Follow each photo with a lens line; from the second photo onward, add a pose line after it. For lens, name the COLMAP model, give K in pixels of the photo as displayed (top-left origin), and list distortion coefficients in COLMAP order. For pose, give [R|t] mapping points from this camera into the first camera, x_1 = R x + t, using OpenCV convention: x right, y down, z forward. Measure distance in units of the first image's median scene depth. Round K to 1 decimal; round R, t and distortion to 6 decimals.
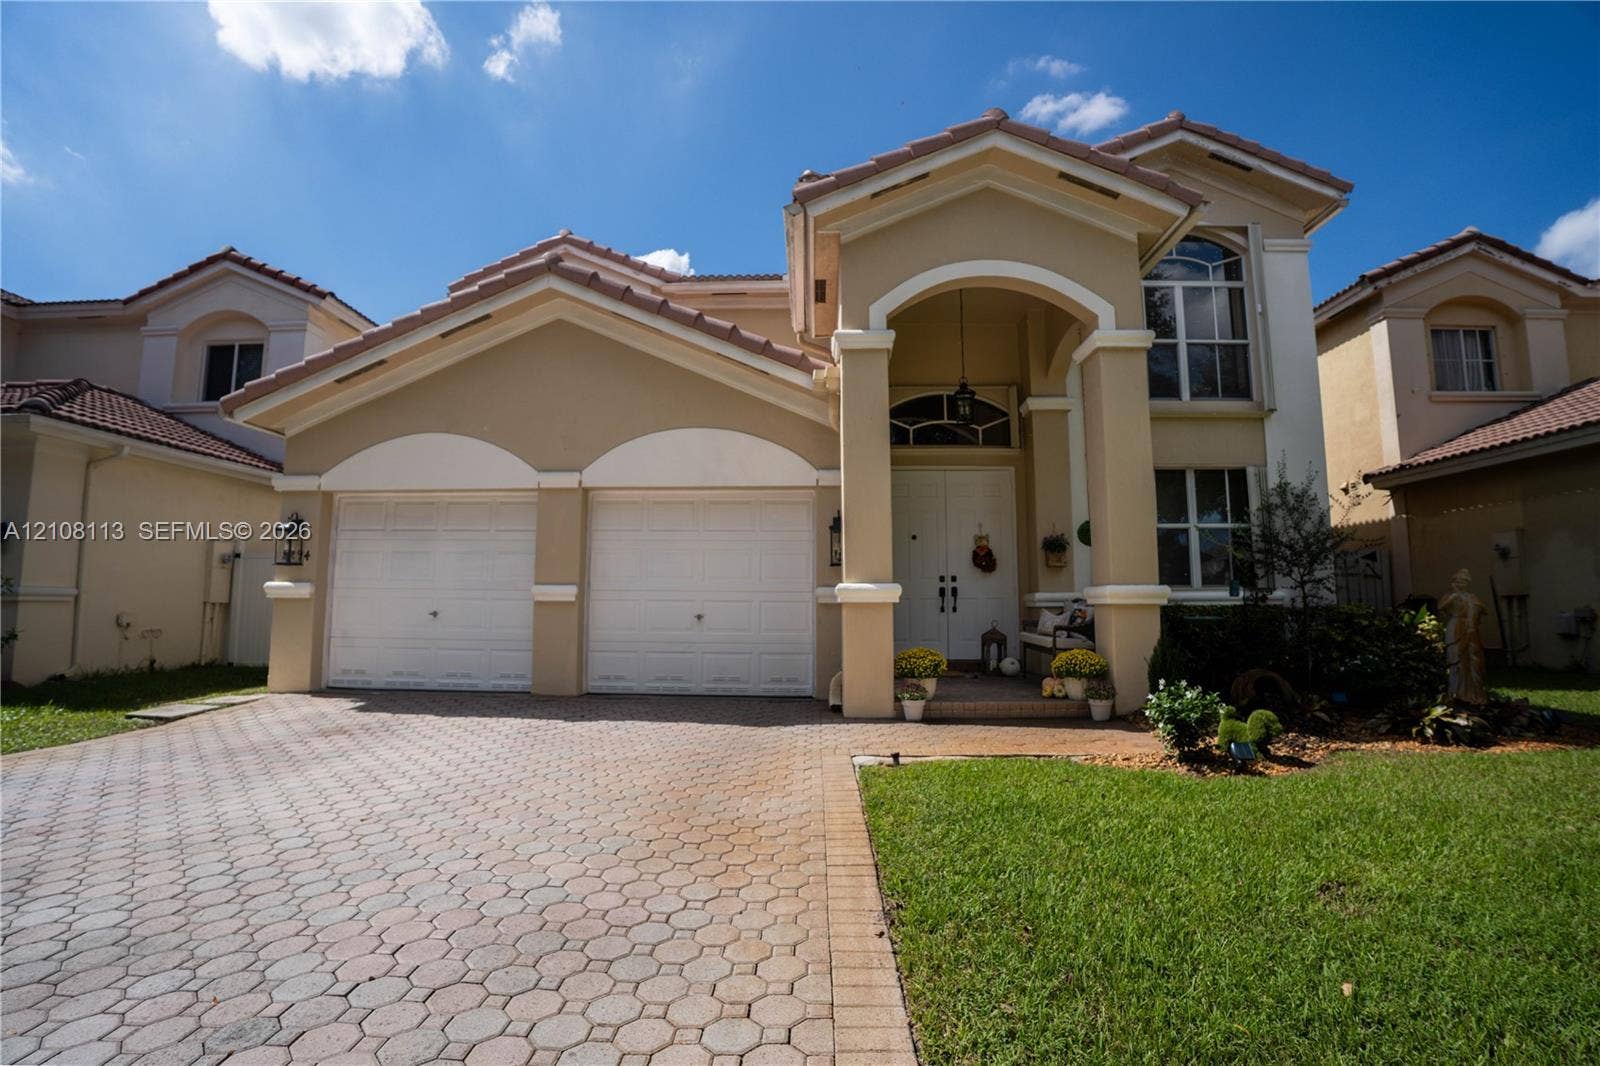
lens RADIAL K [[704.3, 0, 796.6], [0, 704.3, 536.3], [0, 0, 1]] dist [-0.071384, 0.014722]
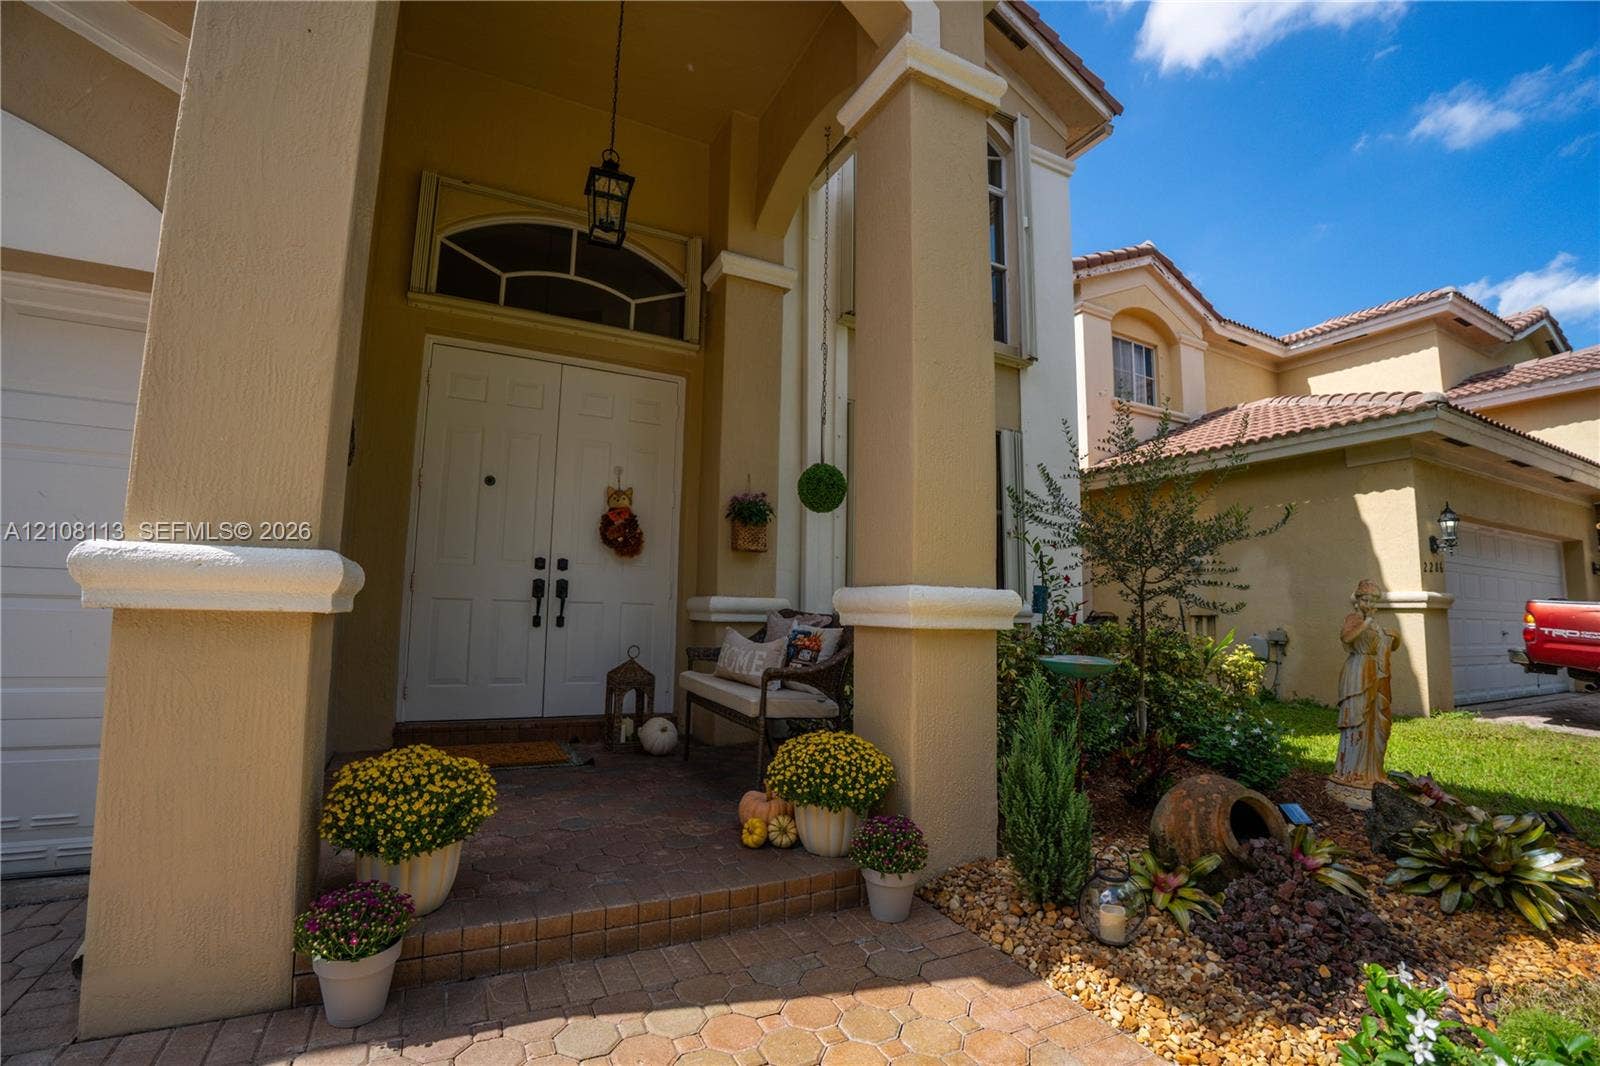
lens RADIAL K [[704.3, 0, 796.6], [0, 704.3, 536.3], [0, 0, 1]] dist [-0.071384, 0.014722]
pose [[0.872950, 0.067994, 0.483047, 0.127483], [-0.067905, 0.997535, -0.017698, 0.038396], [-0.483060, -0.017352, 0.875415, 0.472141]]
